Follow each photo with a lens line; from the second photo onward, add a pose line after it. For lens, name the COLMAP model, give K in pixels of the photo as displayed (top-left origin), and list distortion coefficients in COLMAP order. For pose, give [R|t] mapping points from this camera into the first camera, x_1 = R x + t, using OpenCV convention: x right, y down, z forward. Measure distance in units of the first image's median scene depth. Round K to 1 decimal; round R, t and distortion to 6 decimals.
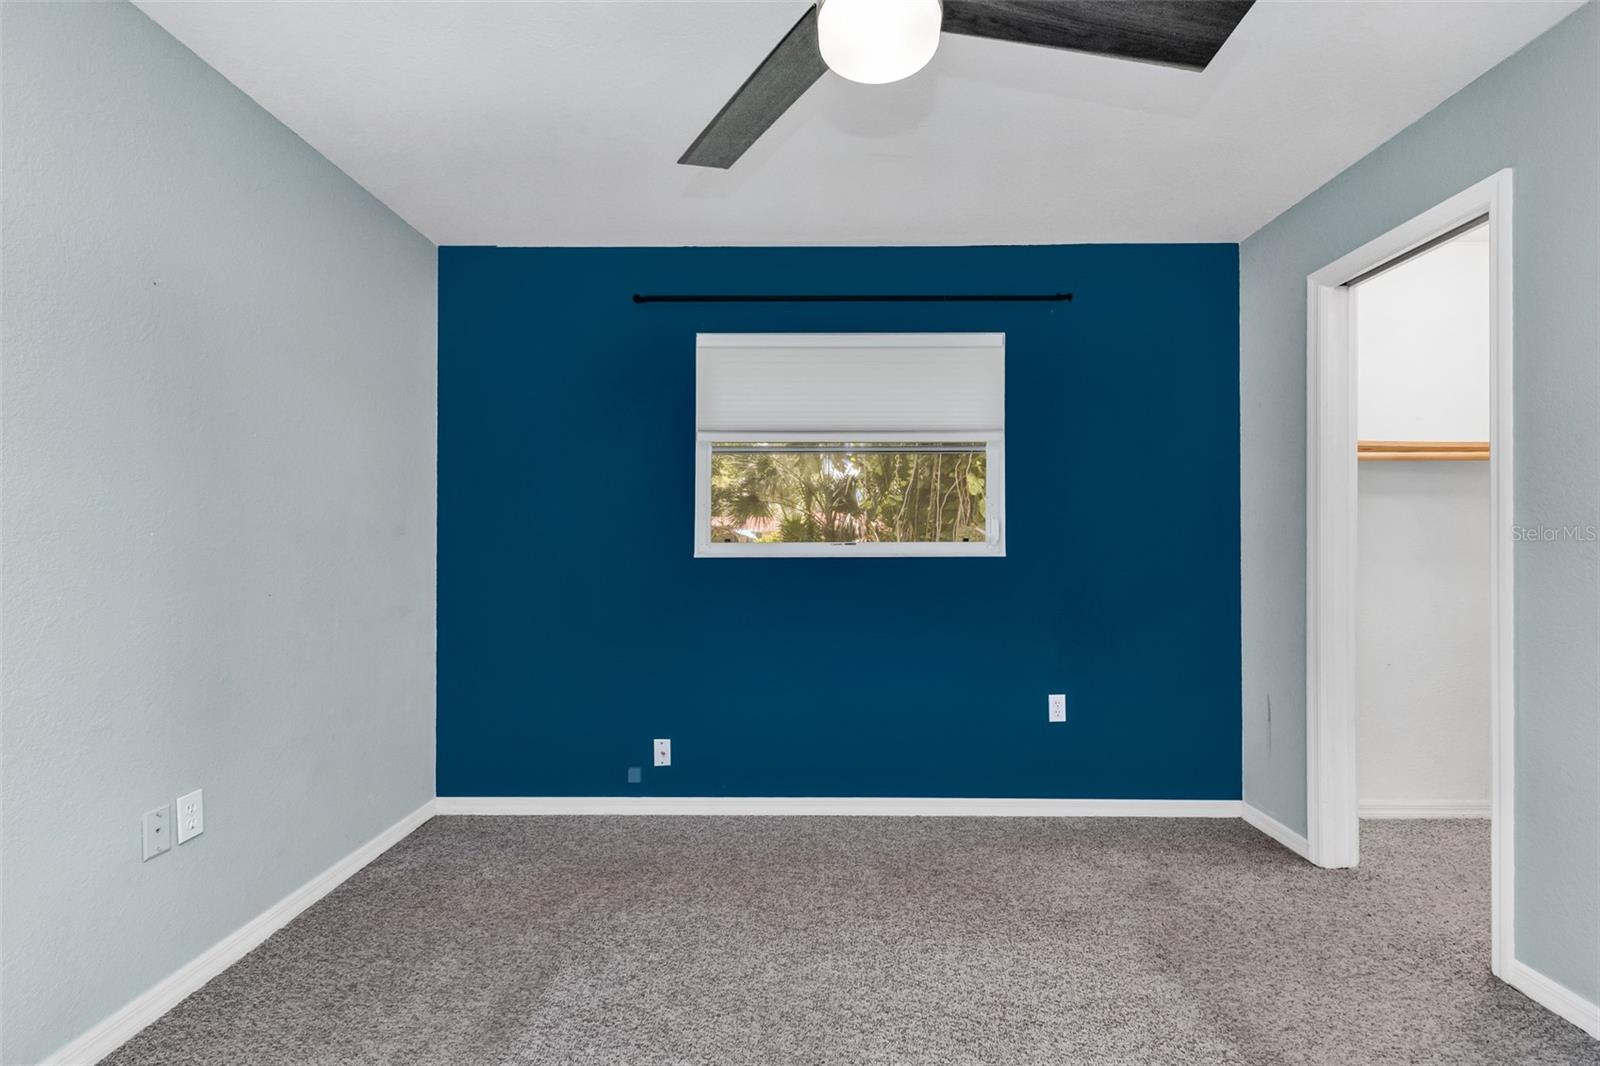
lens RADIAL K [[759.0, 0, 798.9], [0, 759.0, 544.7], [0, 0, 1]] dist [0.004702, -0.000115]
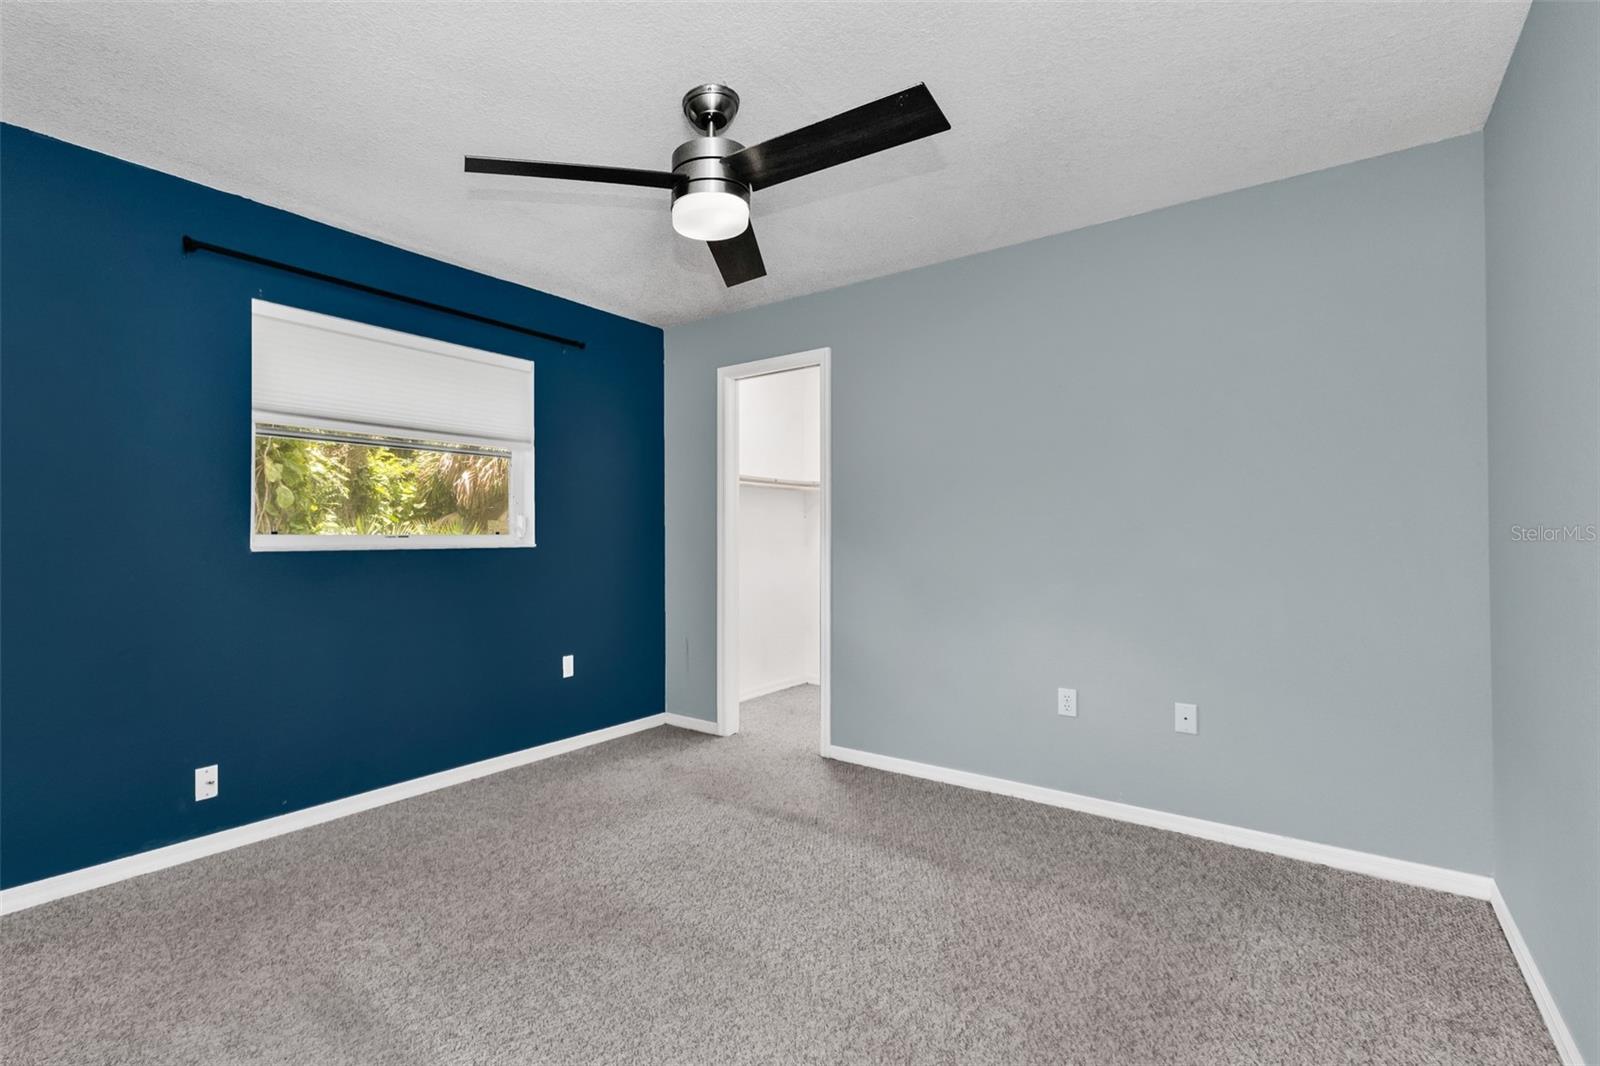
lens RADIAL K [[709.5, 0, 825.1], [0, 709.5, 541.0], [0, 0, 1]] dist [0.002204, 0.000127]
pose [[0.558222, -0.005857, 0.829671, -0.449447], [0.001108, 0.999979, 0.006314, -0.000623], [-0.829691, -0.002606, 0.558218, -0.014929]]
